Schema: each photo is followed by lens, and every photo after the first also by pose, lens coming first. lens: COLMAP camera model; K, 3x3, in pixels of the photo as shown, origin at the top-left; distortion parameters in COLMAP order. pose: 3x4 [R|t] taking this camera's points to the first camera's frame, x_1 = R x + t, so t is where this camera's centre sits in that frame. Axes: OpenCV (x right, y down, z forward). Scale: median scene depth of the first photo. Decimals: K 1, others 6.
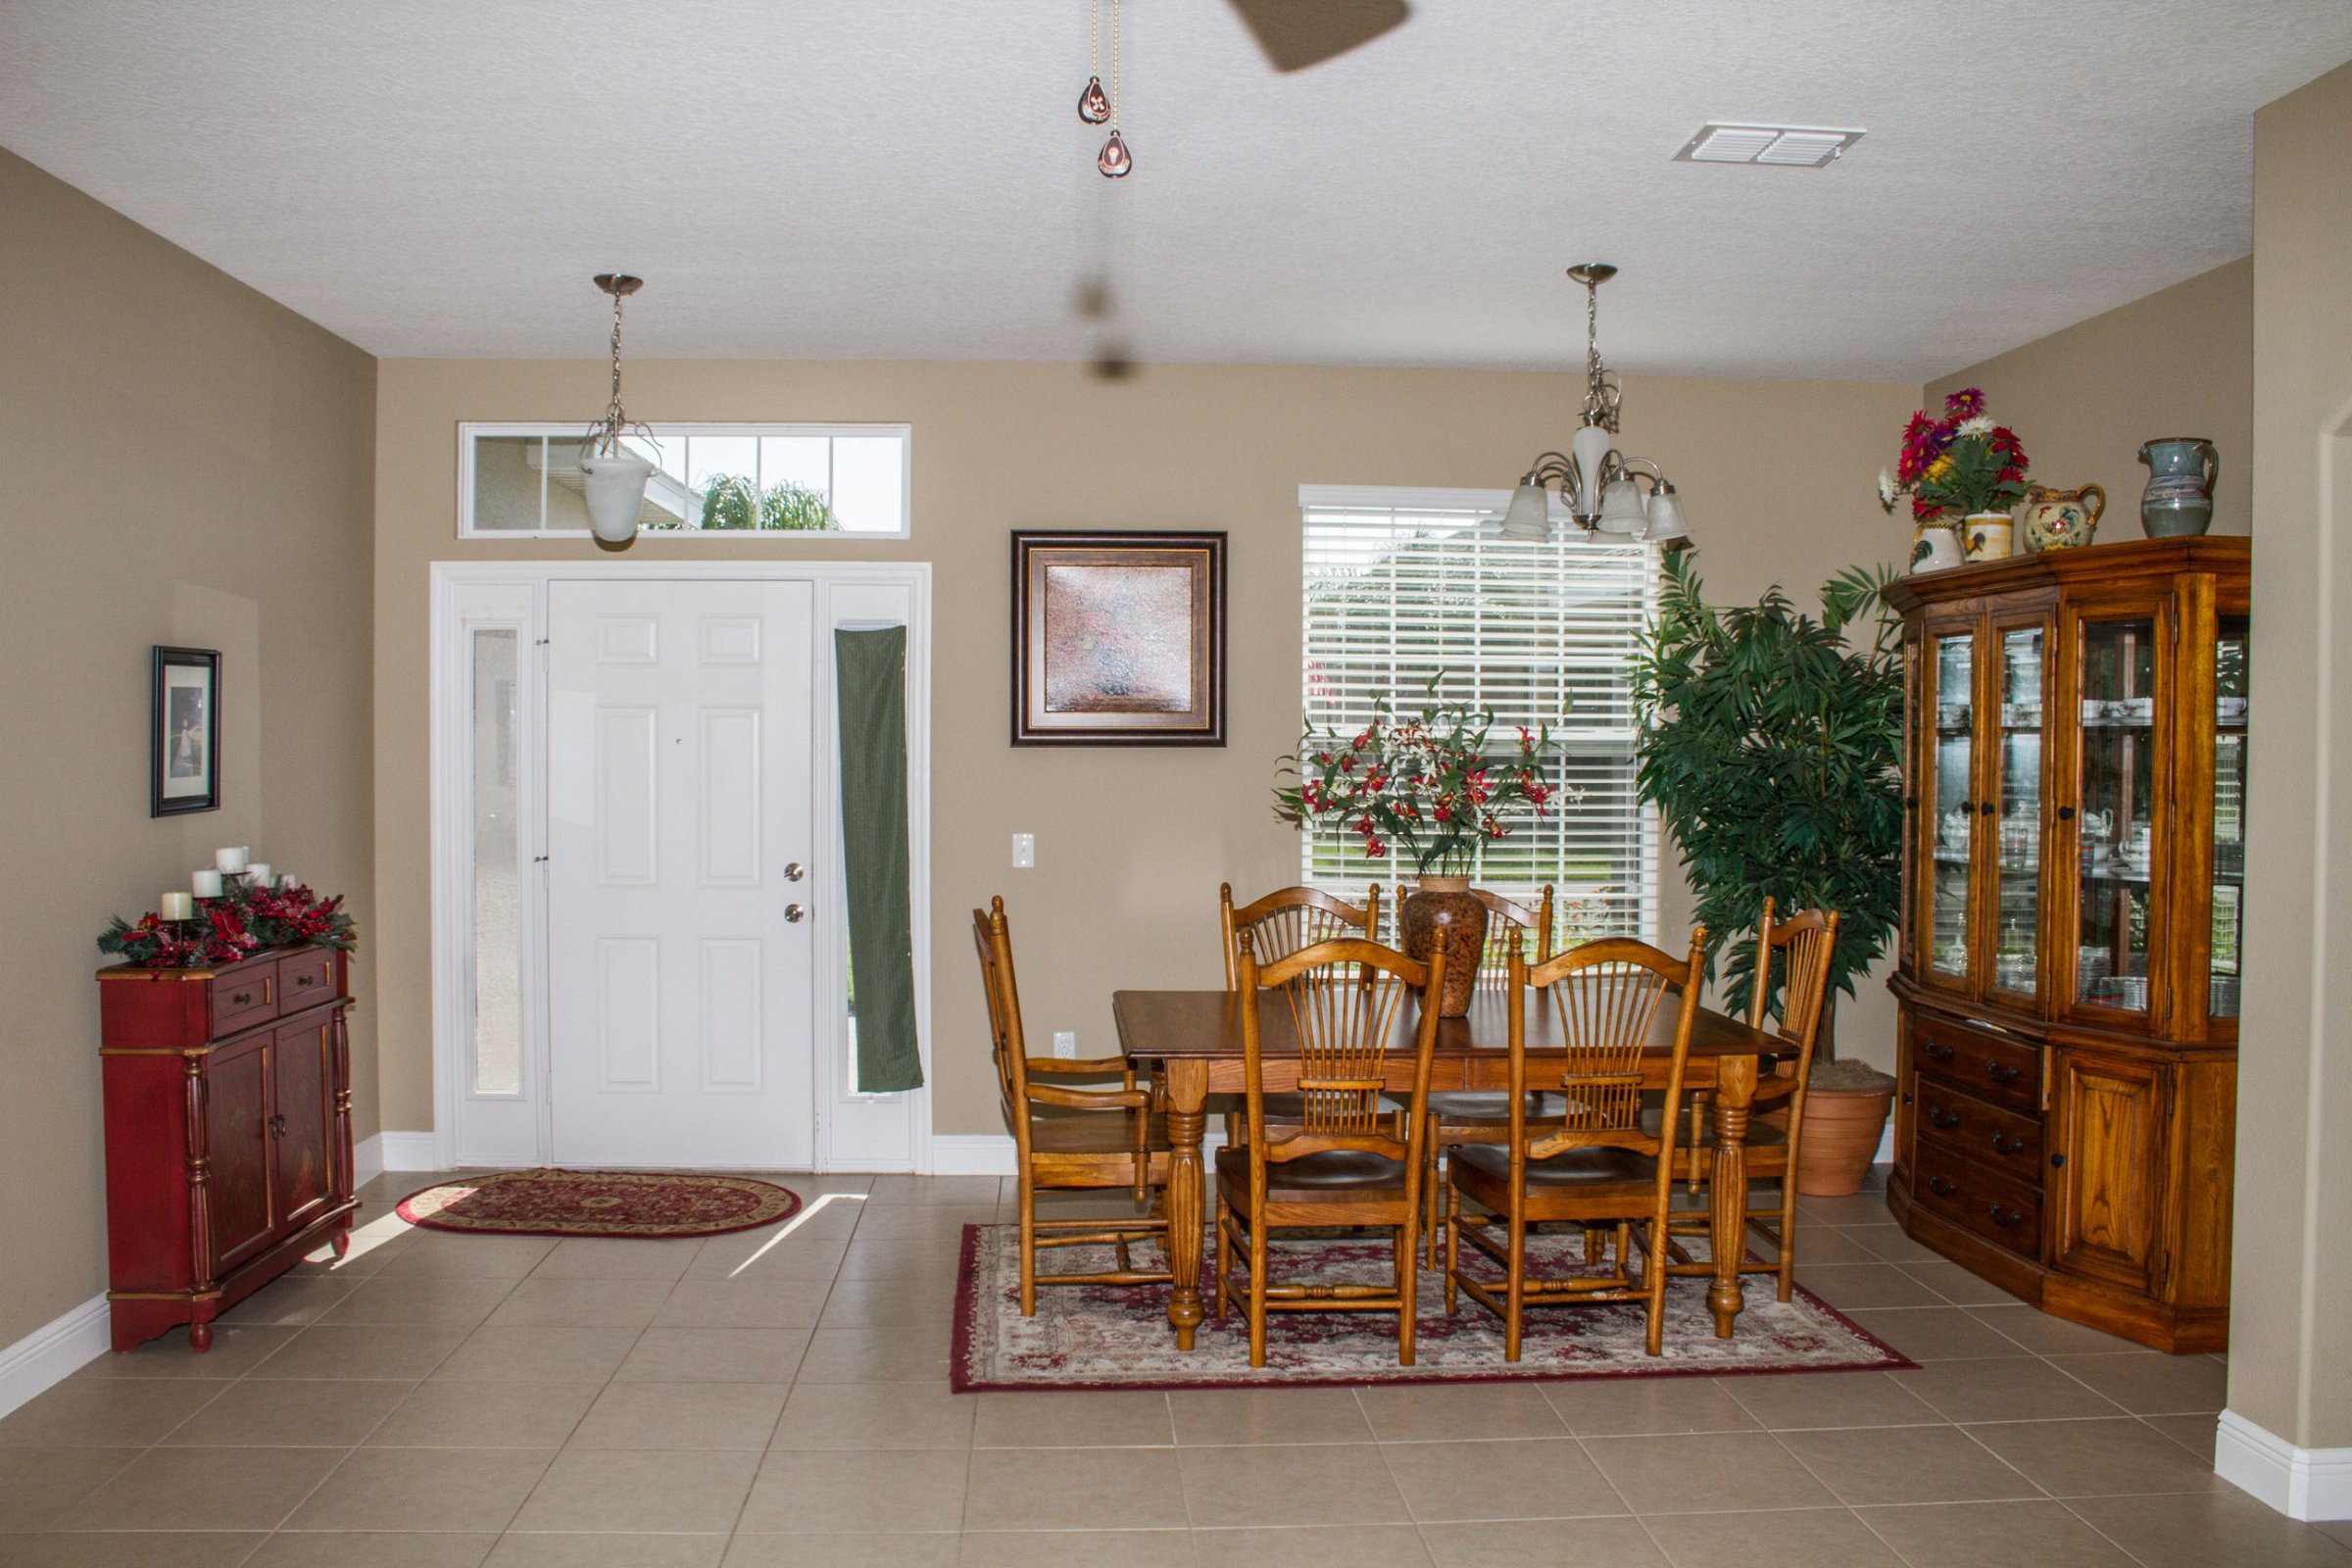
lens RADIAL K [[1938.2, 0, 1144.6], [0, 1938.2, 792.5], [0, 0, 1]] dist [-0.162078, 0.131786]
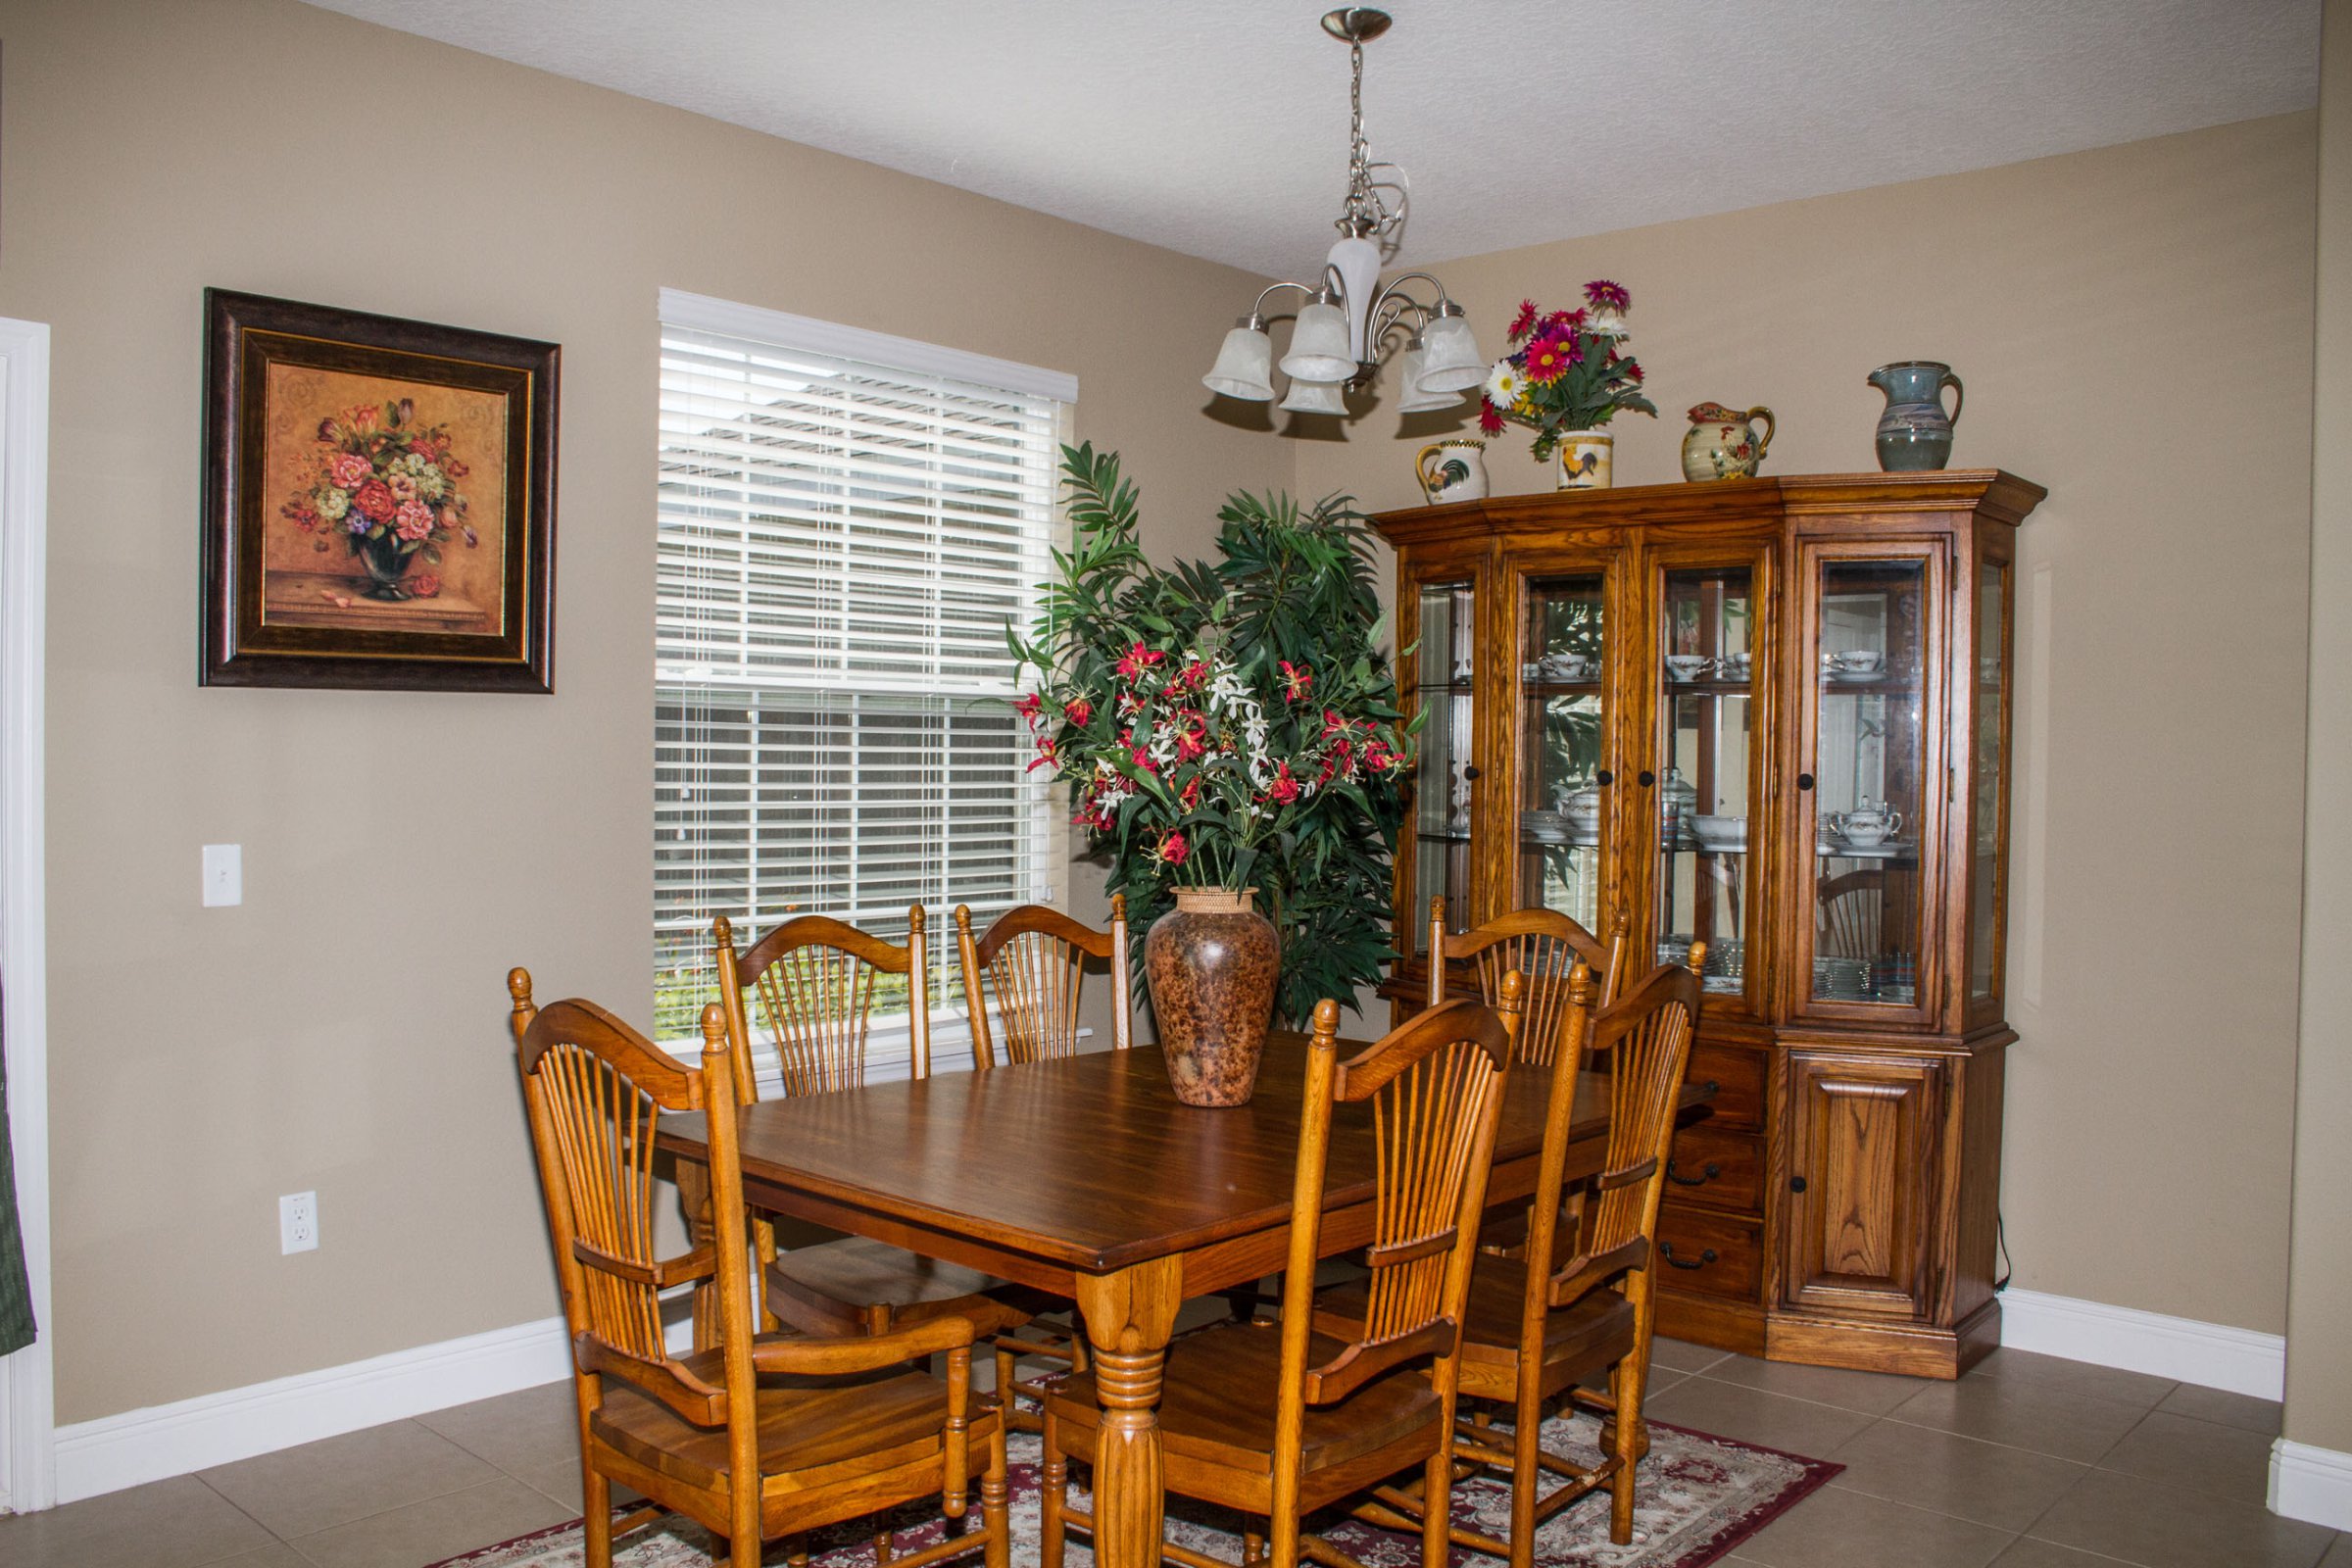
lens RADIAL K [[1938.2, 0, 1144.6], [0, 1938.2, 792.5], [0, 0, 1]] dist [-0.162078, 0.131786]
pose [[0.711932, -0.012957, 0.702129, -0.333333], [0.009769, 0.999916, 0.008547, 0.005721], [-0.702180, 0.000774, 0.711999, 0.583870]]
